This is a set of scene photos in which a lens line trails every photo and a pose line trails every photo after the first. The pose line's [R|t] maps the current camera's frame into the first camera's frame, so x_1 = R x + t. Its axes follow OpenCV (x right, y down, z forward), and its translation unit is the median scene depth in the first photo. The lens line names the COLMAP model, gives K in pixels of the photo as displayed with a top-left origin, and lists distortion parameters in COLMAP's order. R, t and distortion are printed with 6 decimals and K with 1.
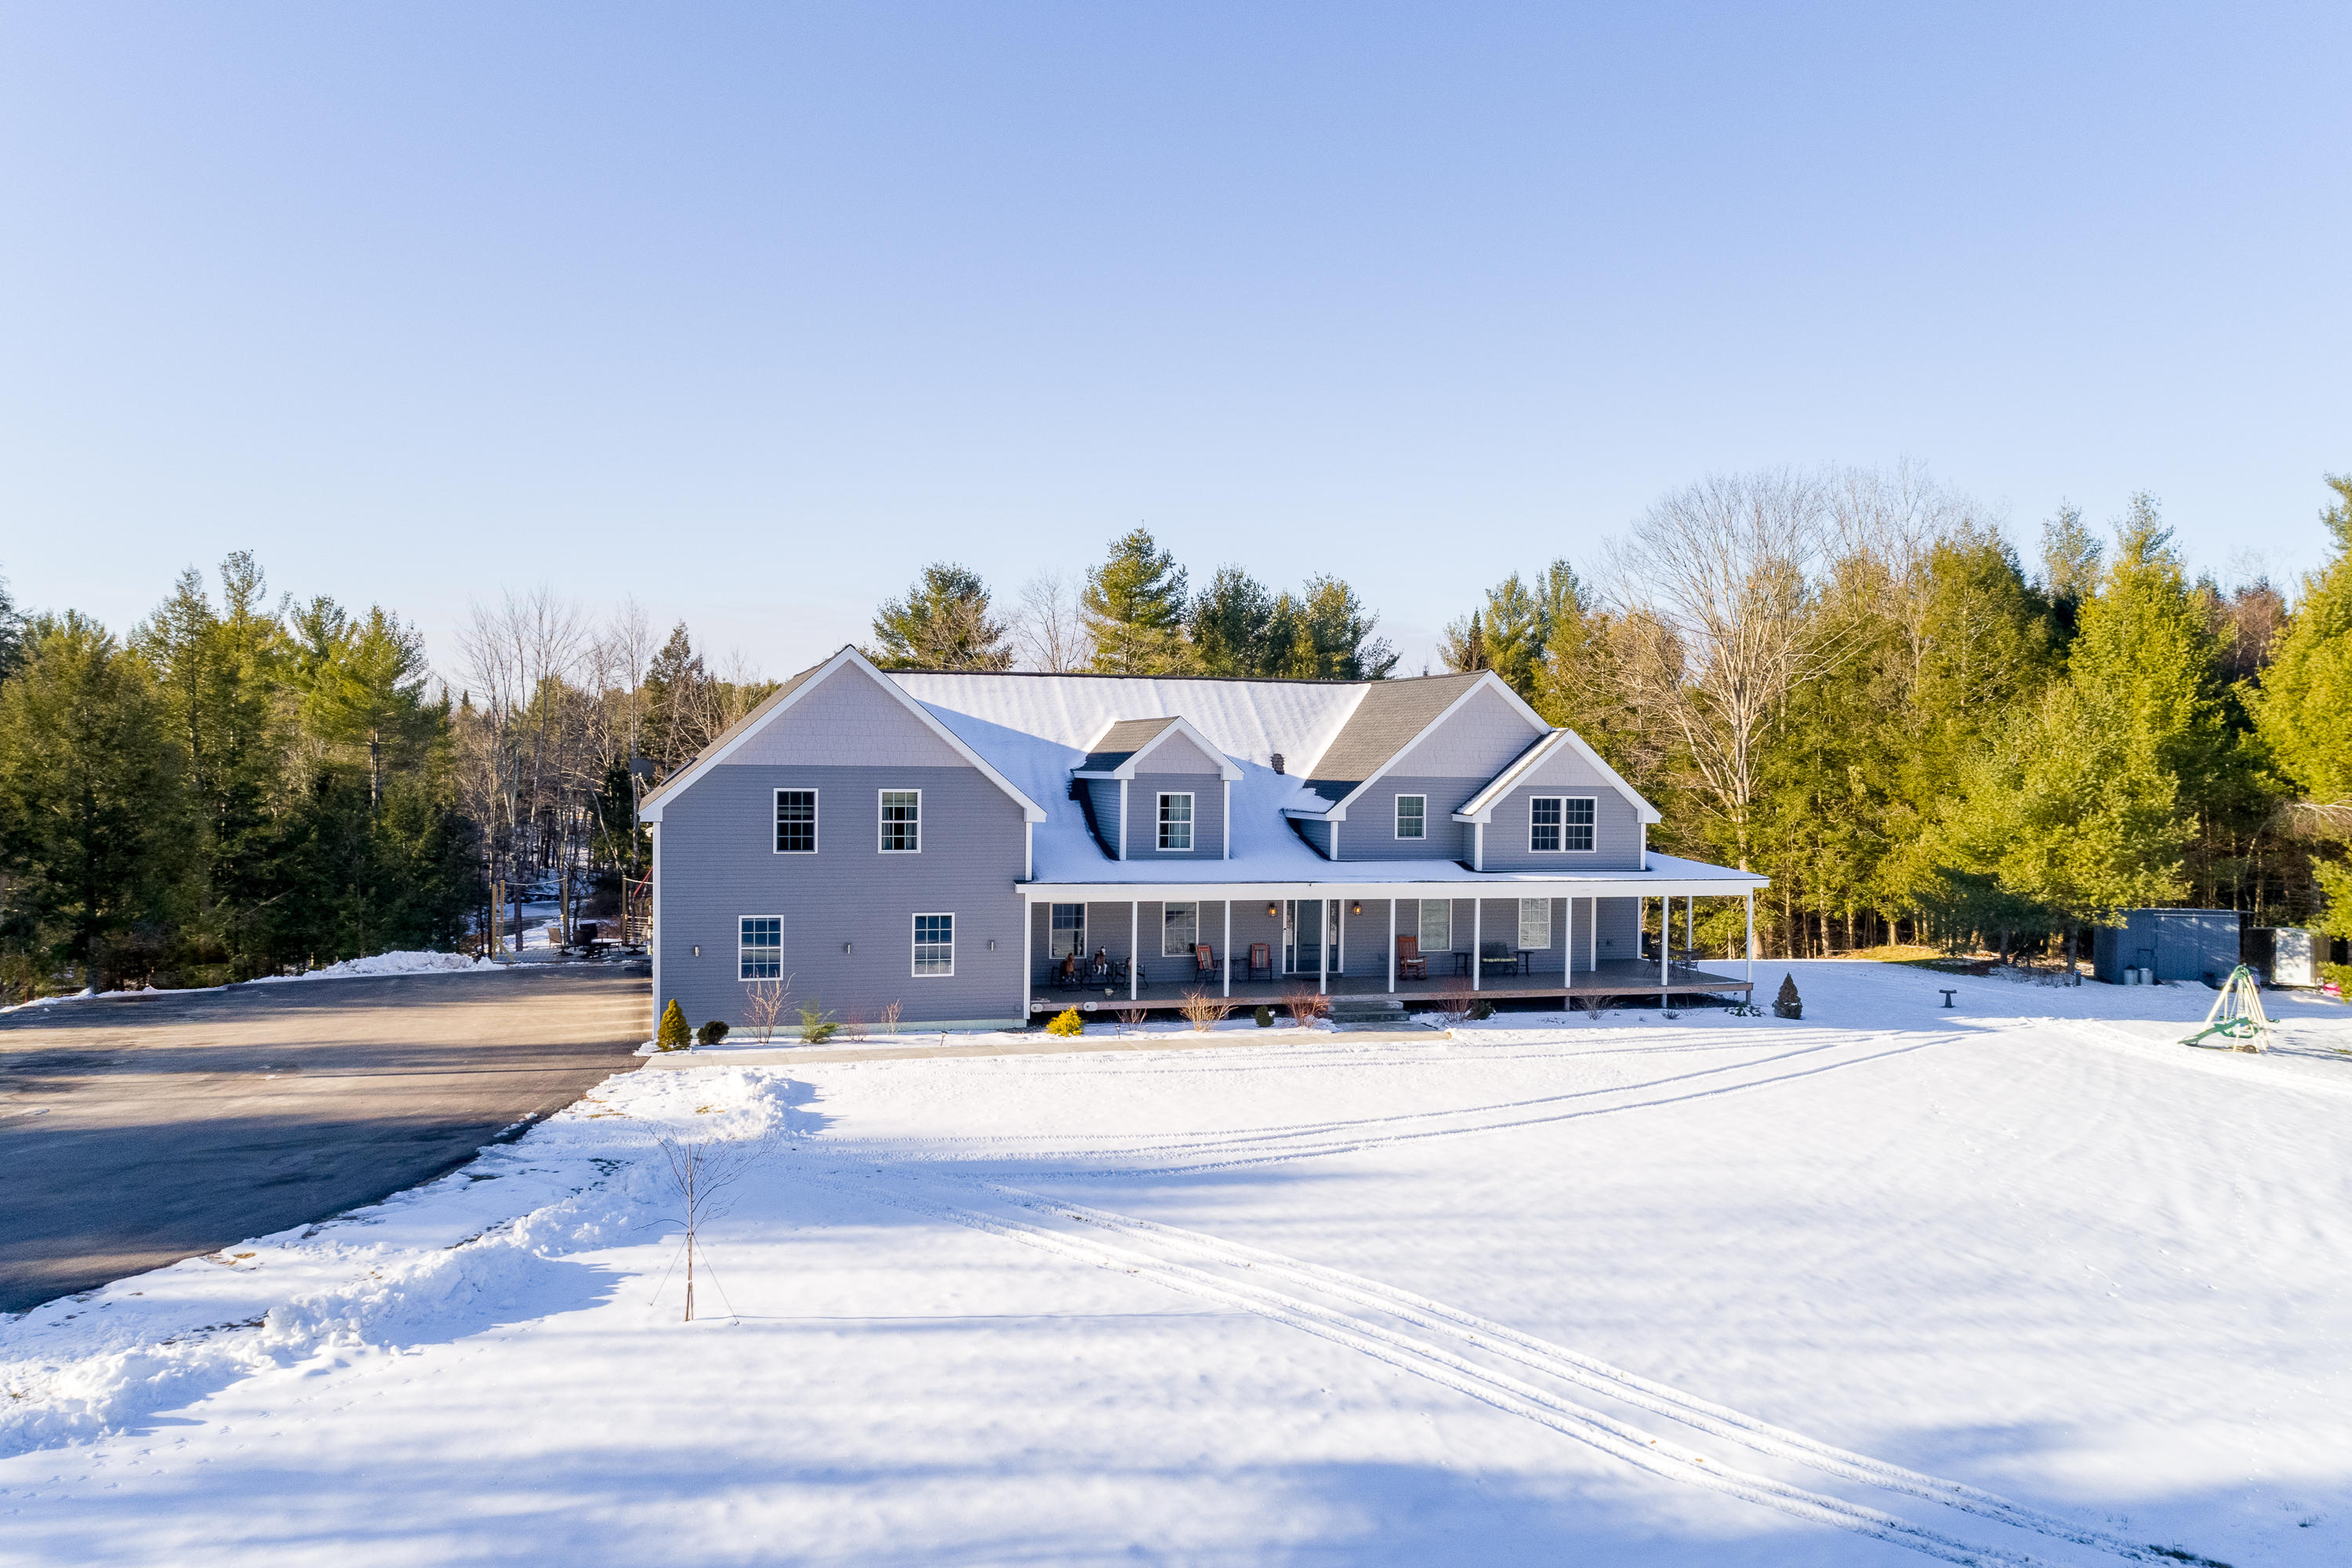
lens RADIAL K [[1757.3, 0, 1141.0], [0, 1757.3, 780.0], [0, 0, 1]] dist [0.006705, 0.004692]
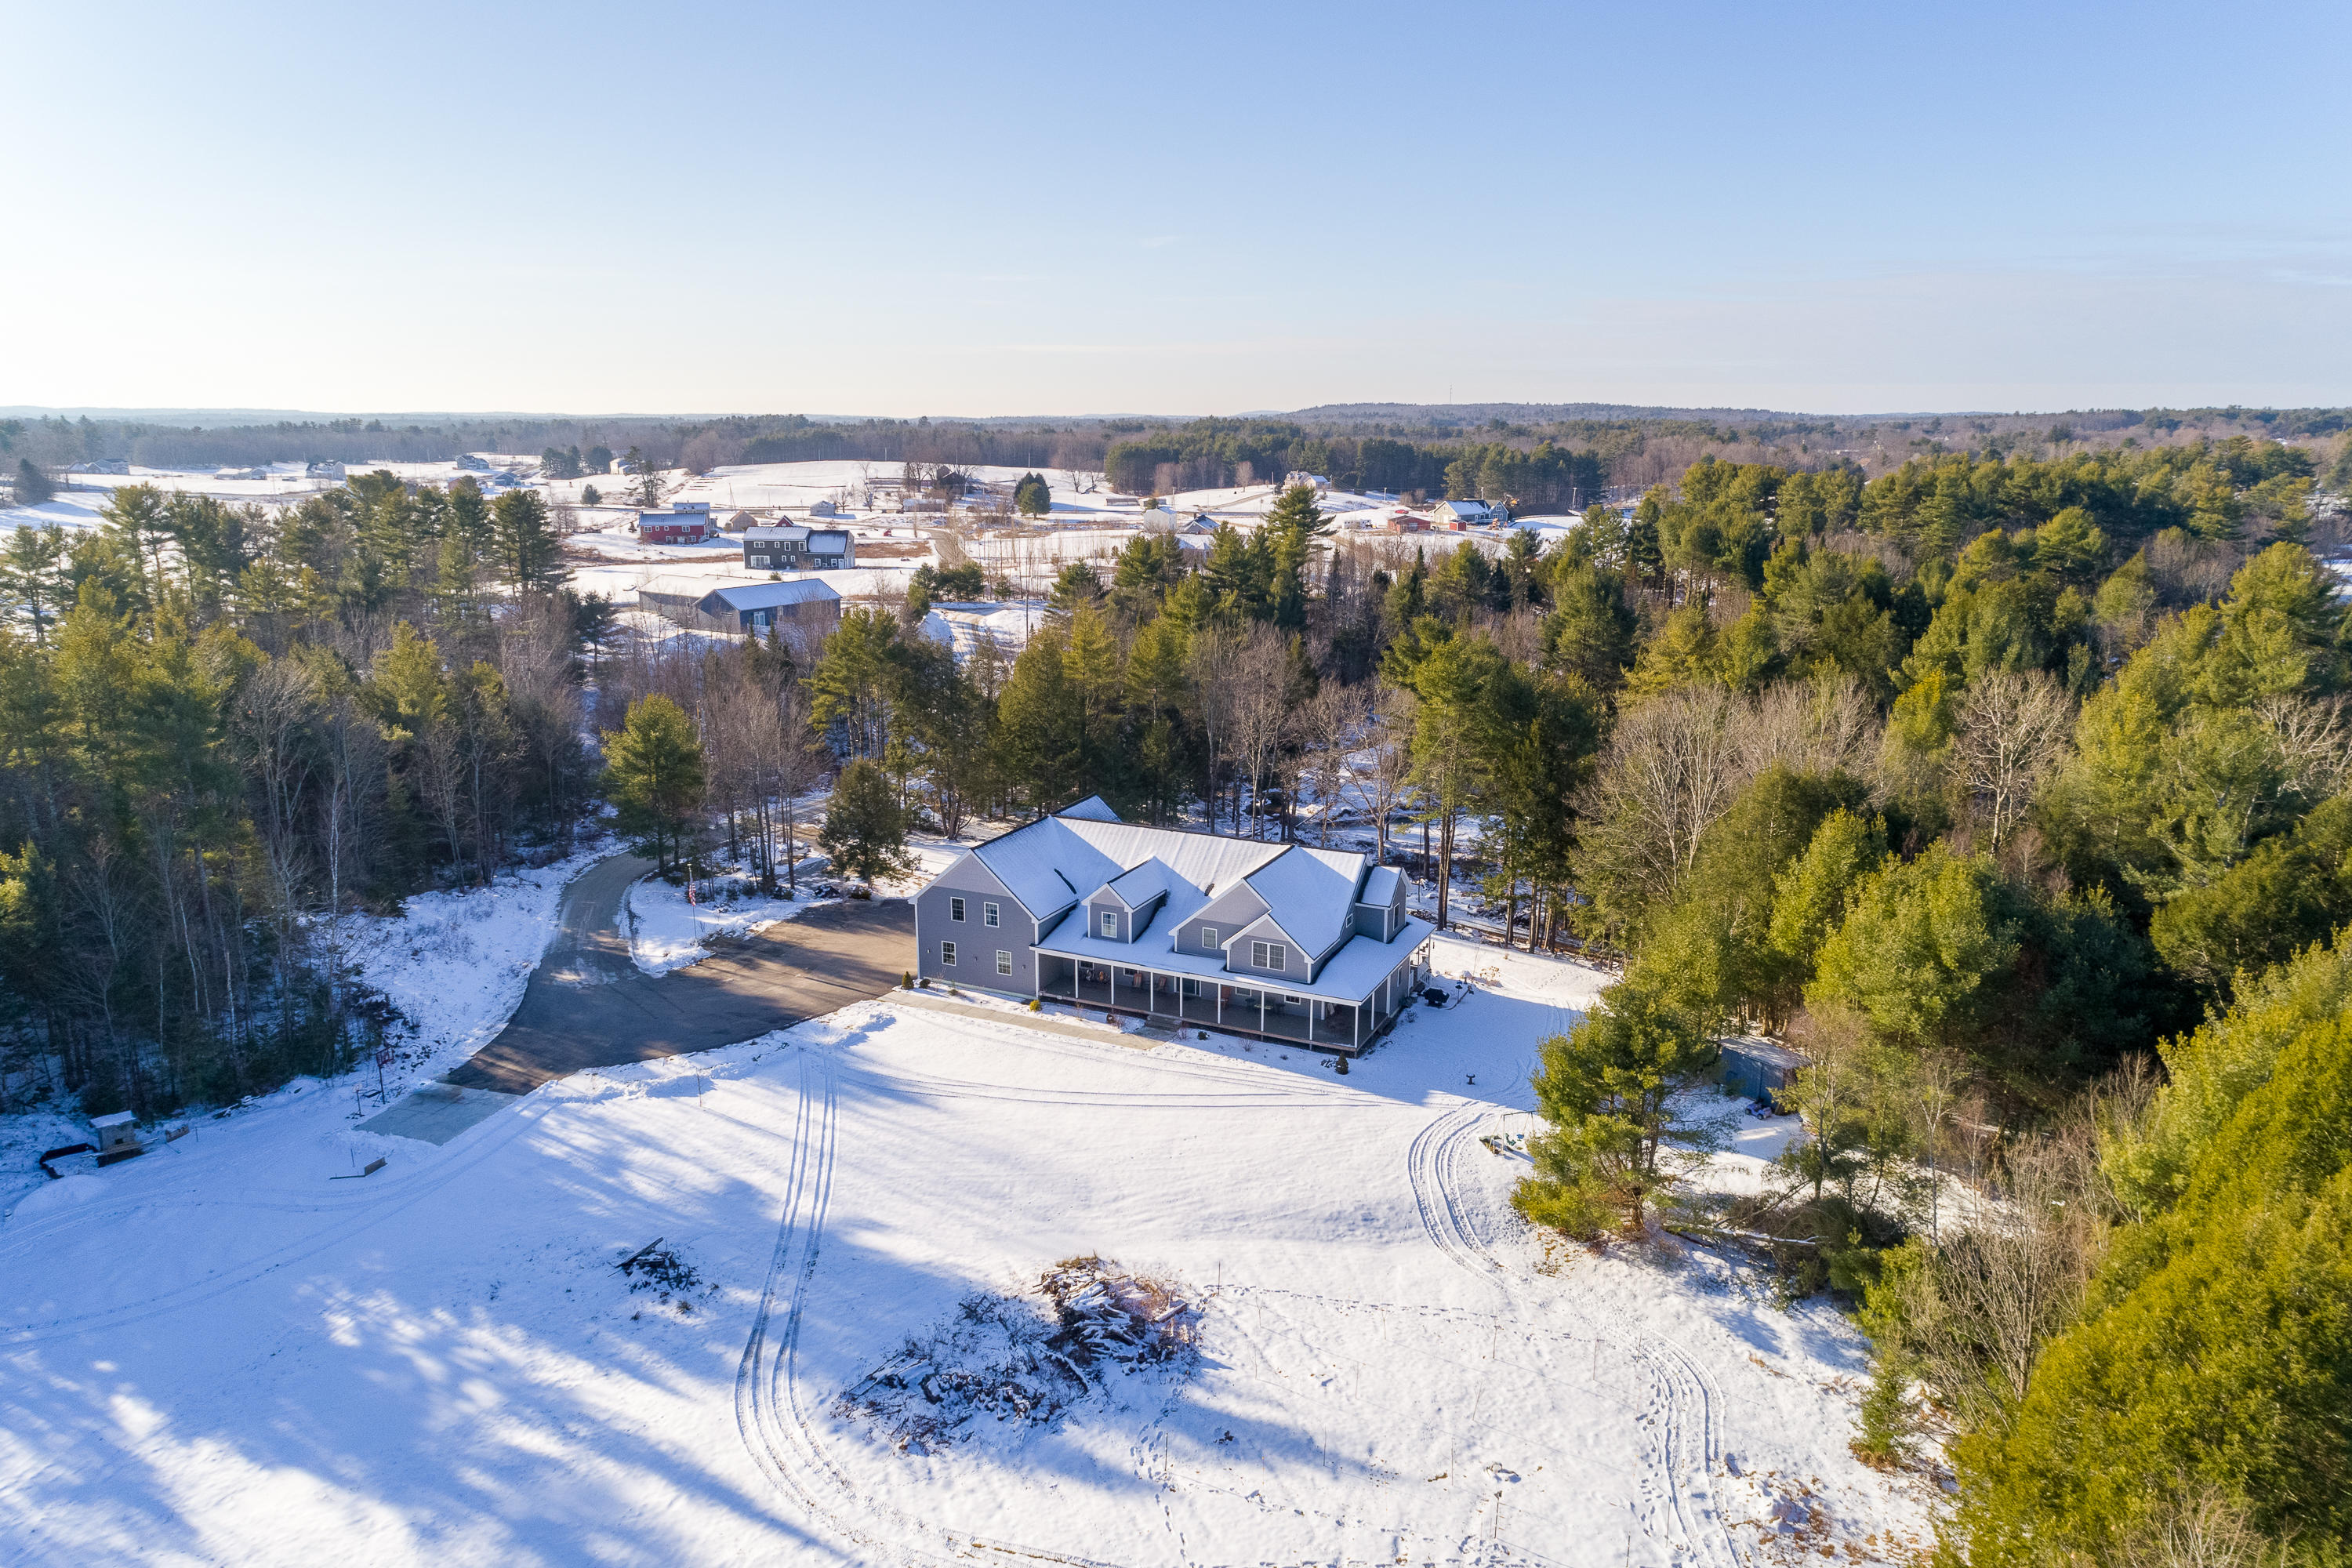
lens RADIAL K [[1580.7, 0, 1176.0], [0, 1580.7, 784.0], [0, 0, 1]] dist [0.022990, 0.002233]
pose [[0.752559, 0.144482, -0.642479, 1.381254], [-0.001272, 0.975952, 0.217984, -0.605202], [0.658523, -0.163228, 0.734645, -0.449102]]
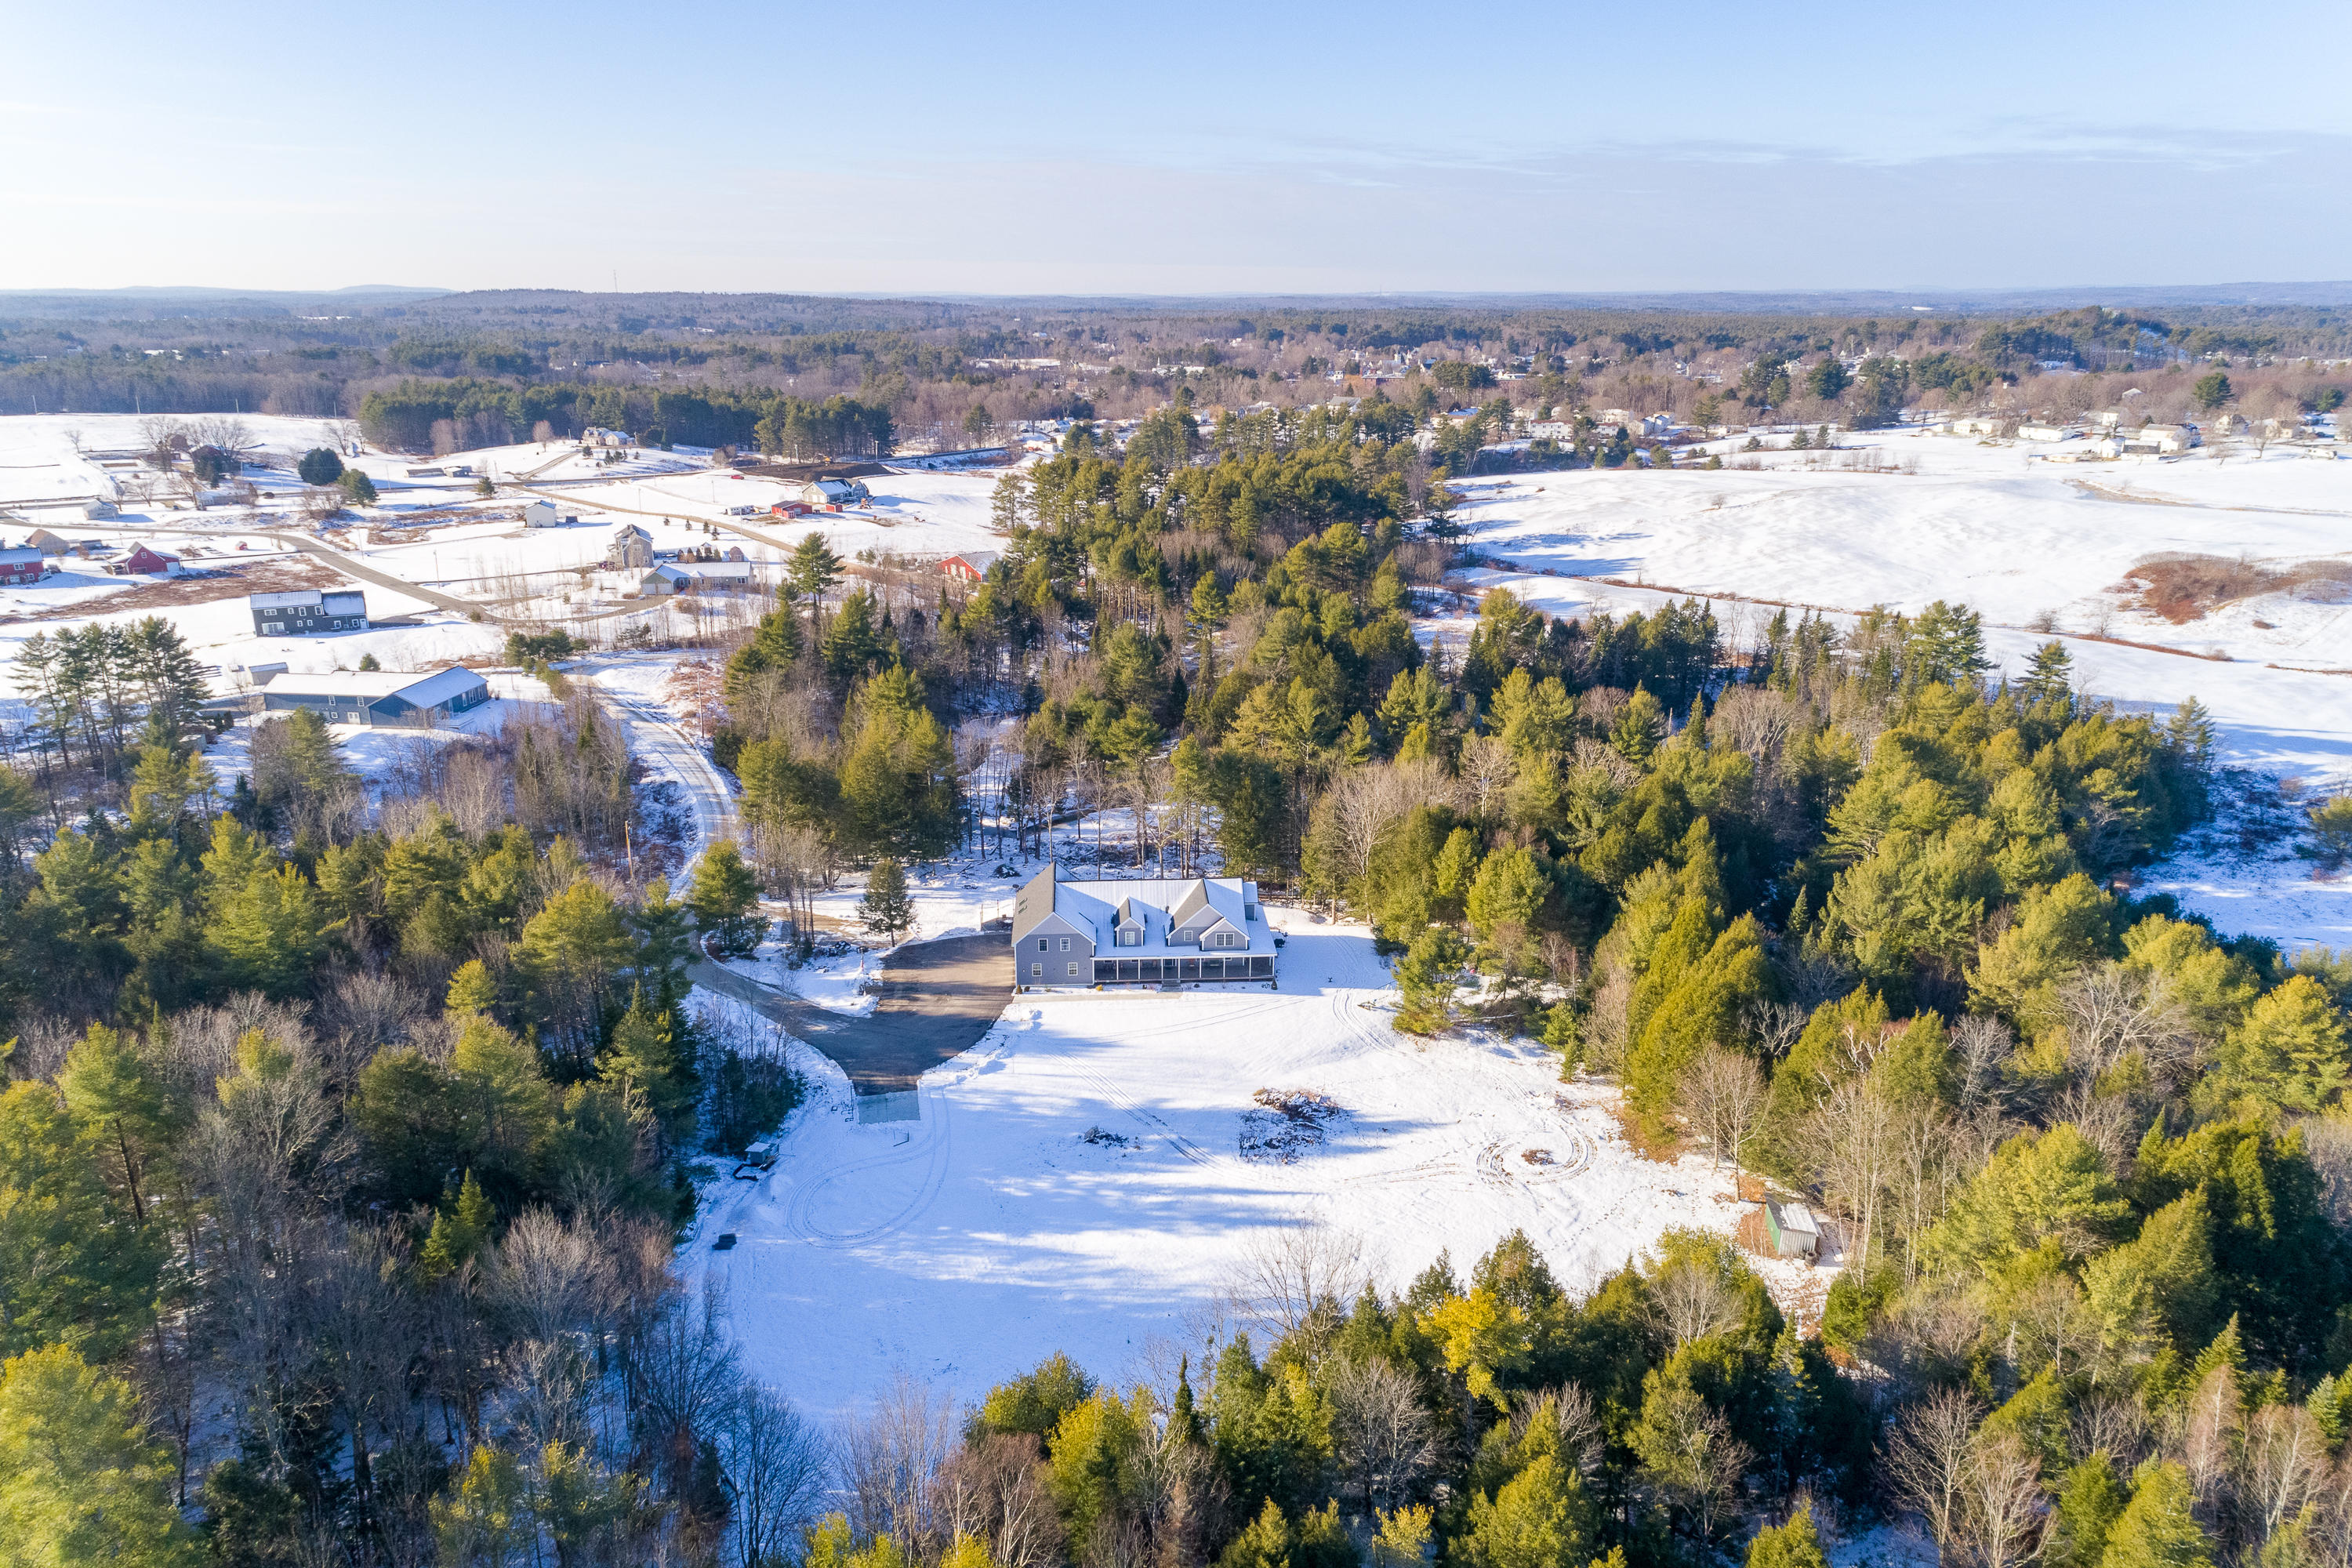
lens RADIAL K [[1580.7, 0, 1176.0], [0, 1580.7, 784.0], [0, 0, 1]] dist [0.022990, 0.002233]
pose [[0.976953, 0.057526, -0.205554, 0.906877], [0.004670, 0.957009, 0.290022, -1.471653], [0.213401, -0.284298, 0.934684, -2.535301]]
